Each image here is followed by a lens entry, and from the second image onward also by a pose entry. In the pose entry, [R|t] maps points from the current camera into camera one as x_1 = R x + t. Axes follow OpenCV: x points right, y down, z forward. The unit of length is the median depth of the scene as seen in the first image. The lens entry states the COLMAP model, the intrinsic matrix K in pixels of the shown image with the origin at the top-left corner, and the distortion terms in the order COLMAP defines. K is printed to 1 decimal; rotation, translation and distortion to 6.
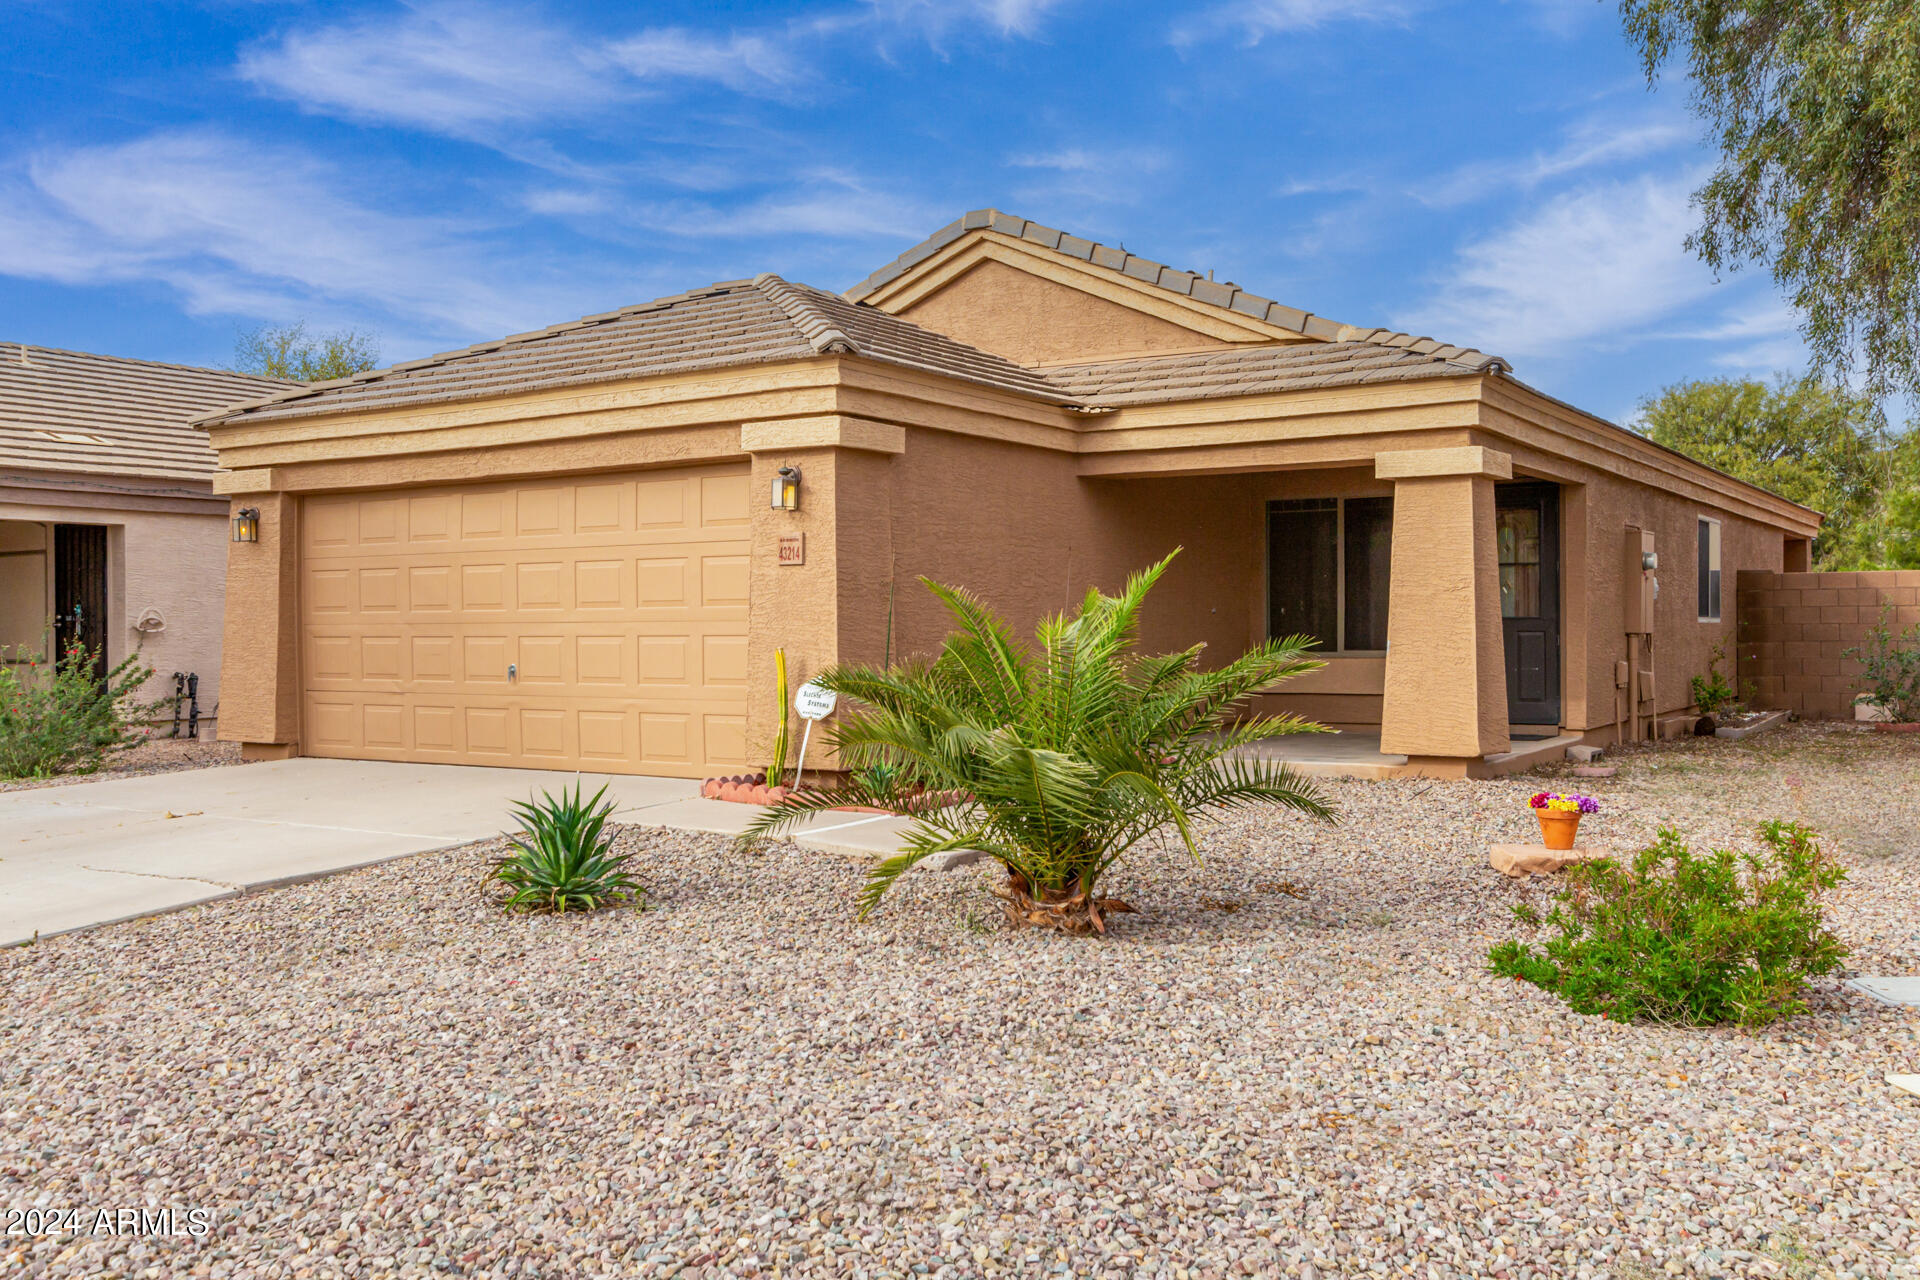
lens RADIAL K [[1689.4, 0, 960.0], [0, 1689.4, 640.0], [0, 0, 1]] dist [0.004813, -0.001415]
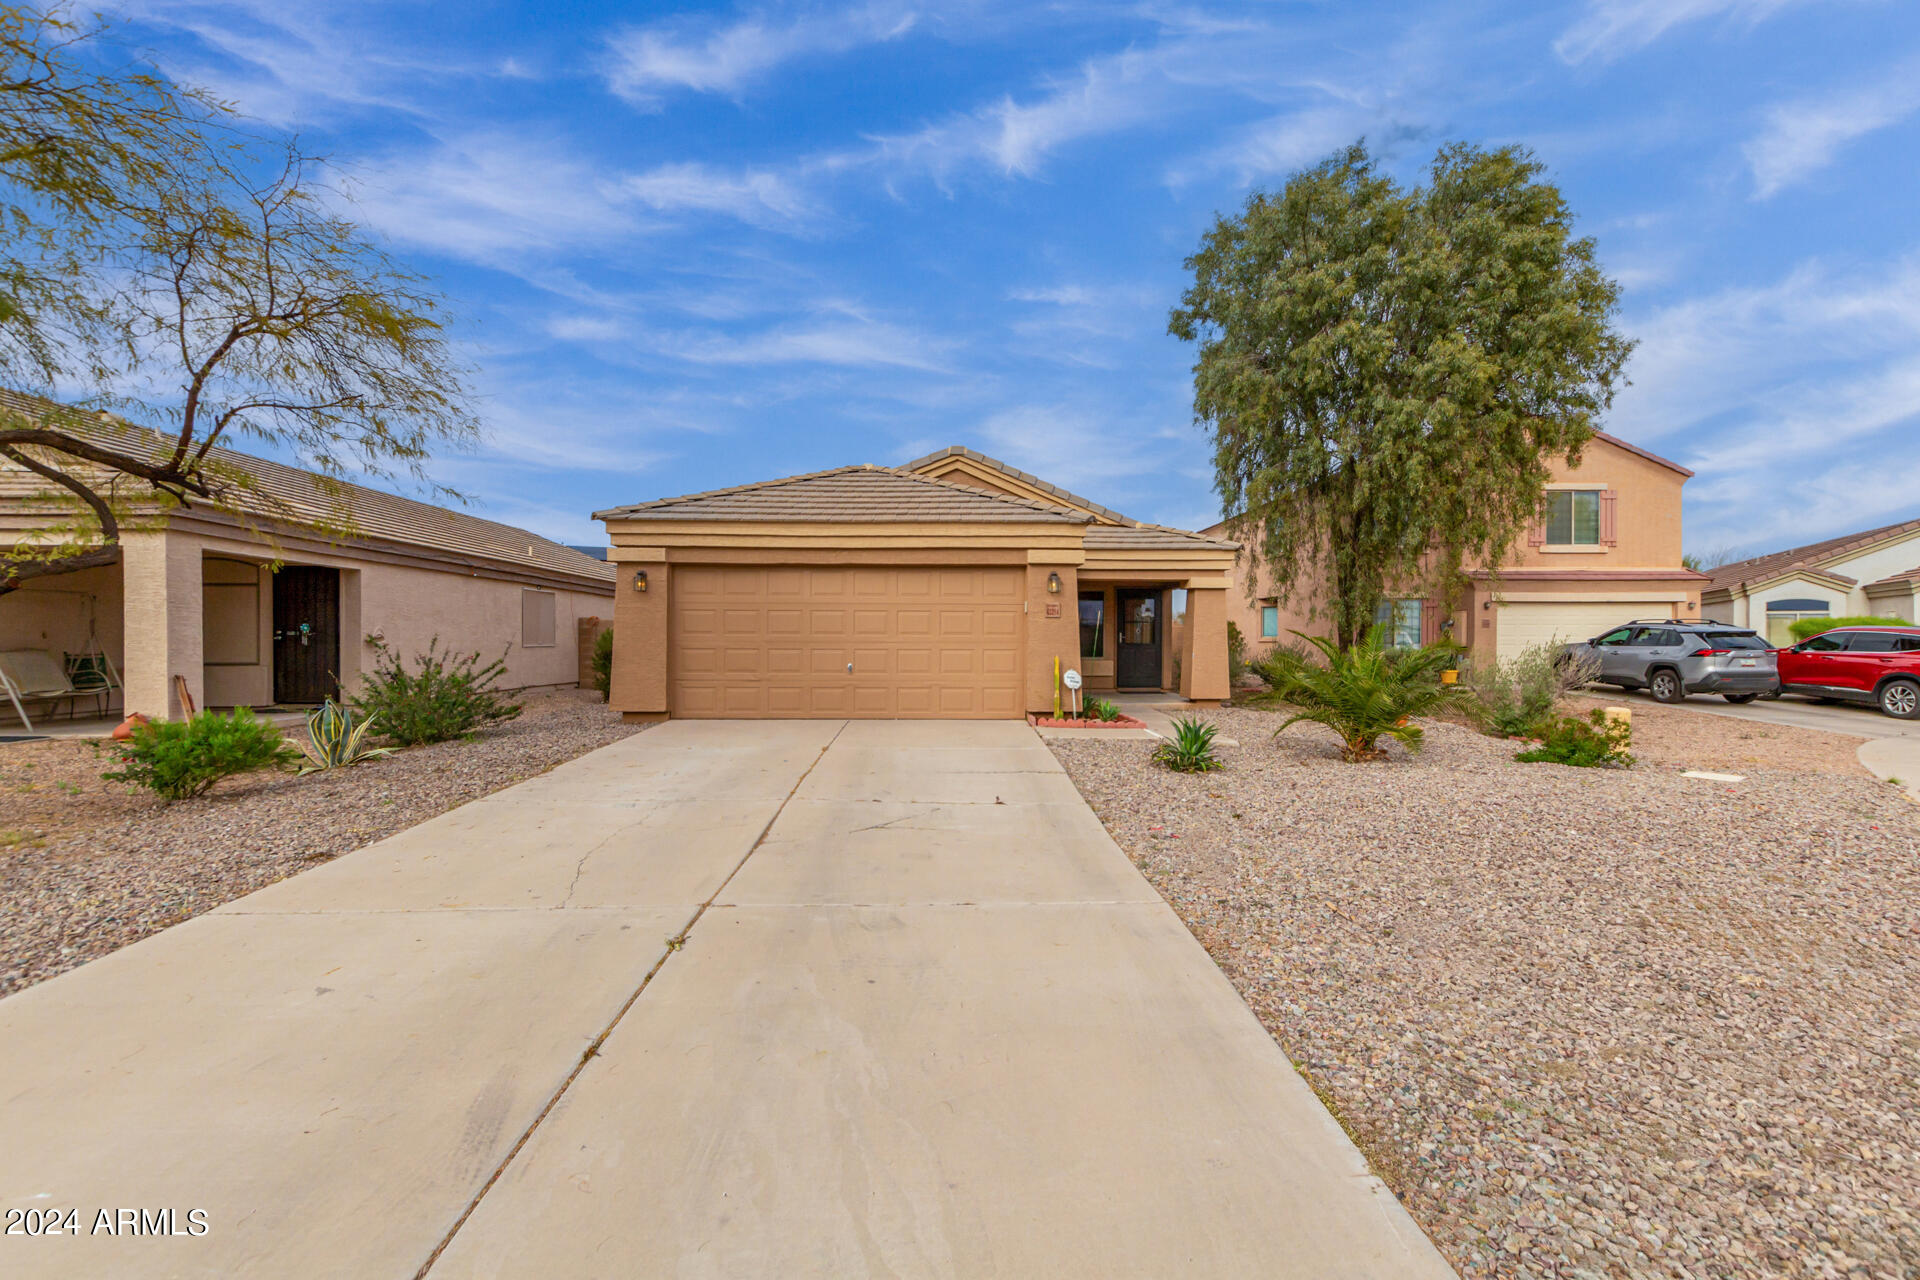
lens RADIAL K [[876.8, 0, 971.9], [0, 876.8, 647.7], [0, 0, 1]] dist [0.004115, -0.000458]
pose [[0.823259, 0.006578, 0.567629, -0.685701], [-0.004767, 0.999978, -0.004674, 0.000066], [-0.567647, 0.001142, 0.823272, 0.114086]]
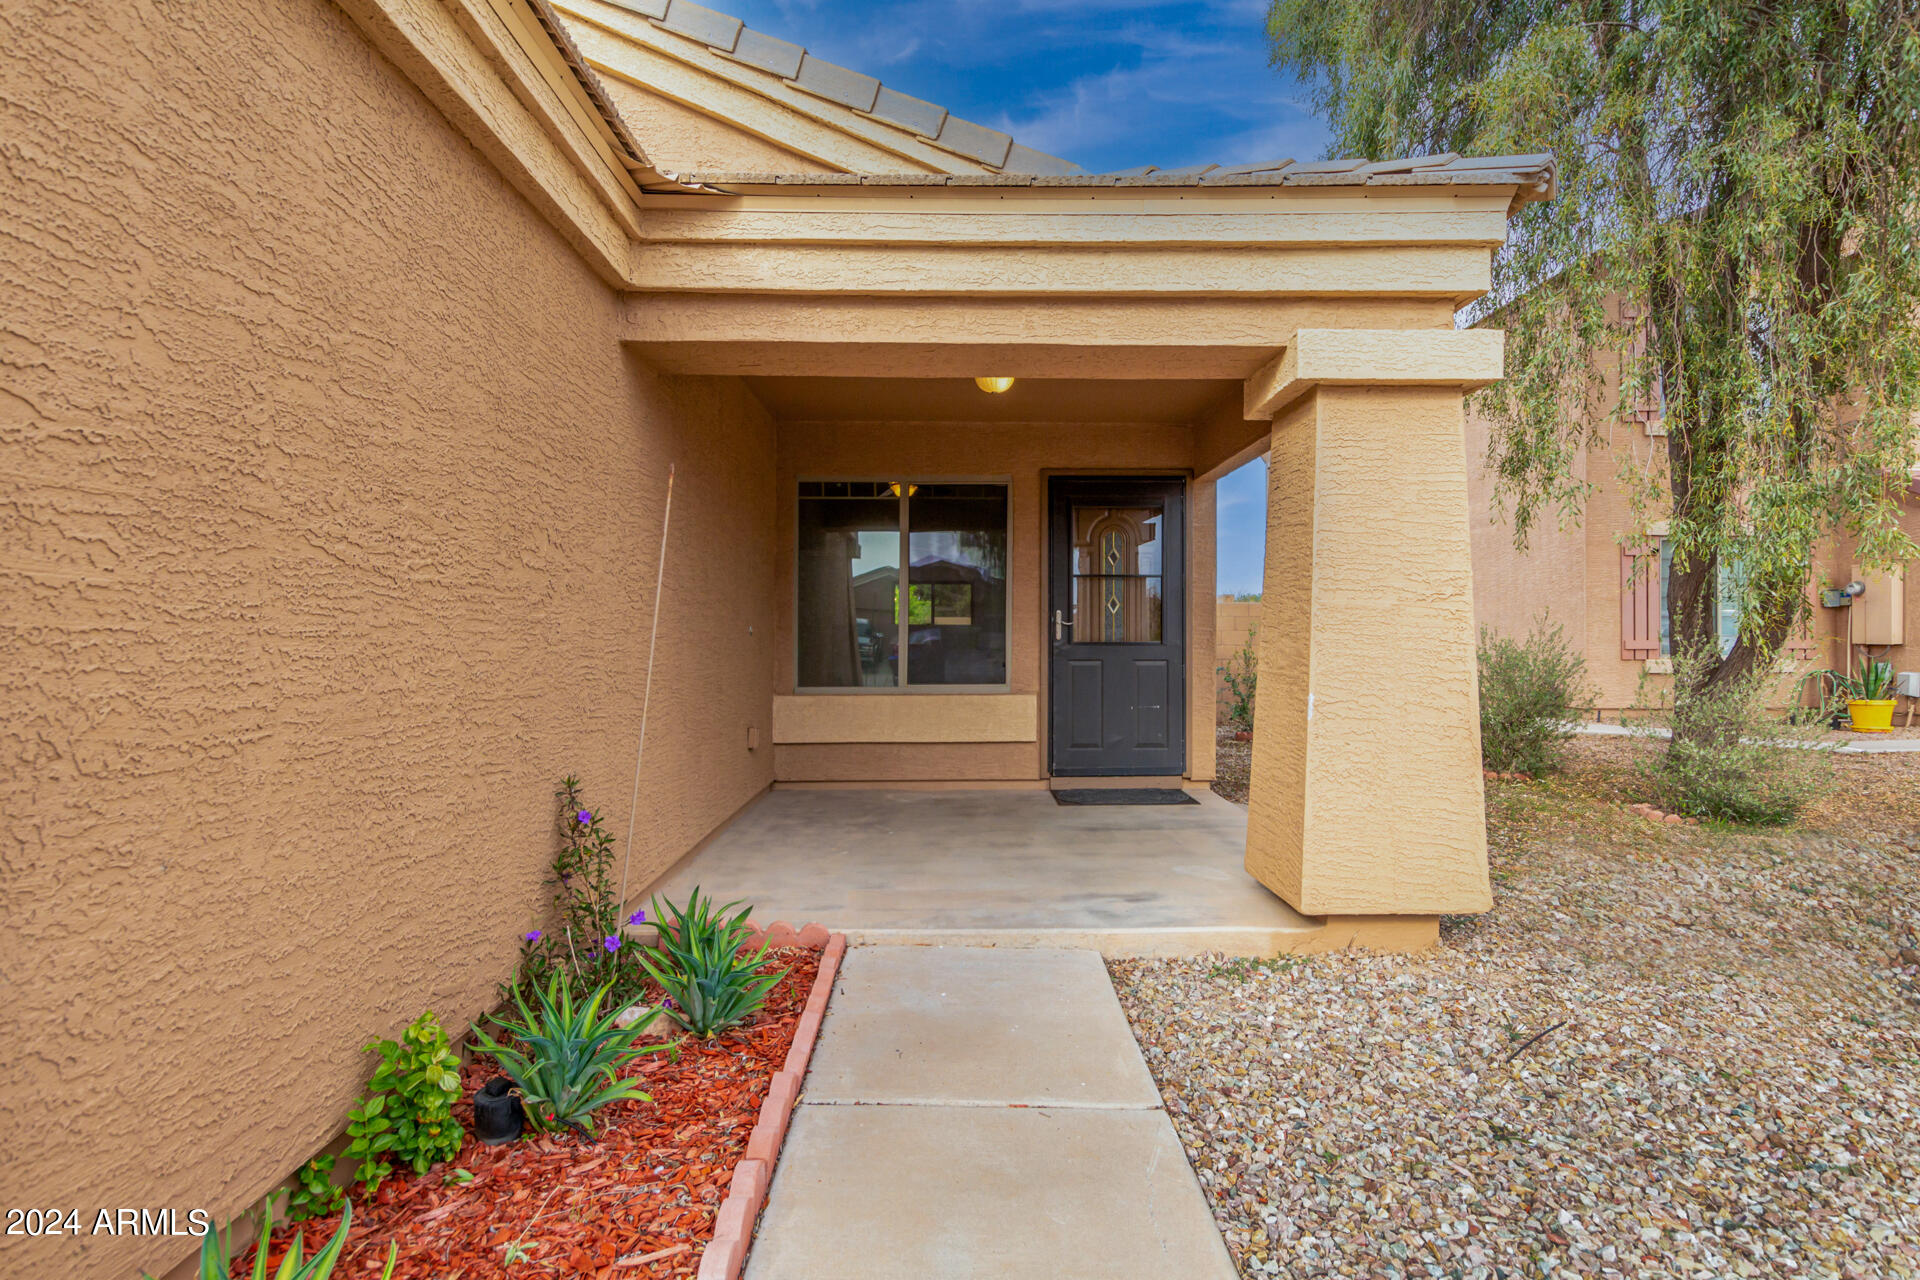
lens RADIAL K [[1040.3, 0, 968.2], [0, 1040.3, 637.3], [0, 0, 1]] dist [0.000177, 0.000025]
pose [[0.833793, 0.006546, 0.552038, -0.007965], [-0.002849, 0.999967, -0.007555, -0.014059], [-0.552069, 0.004727, 0.833785, 0.729722]]
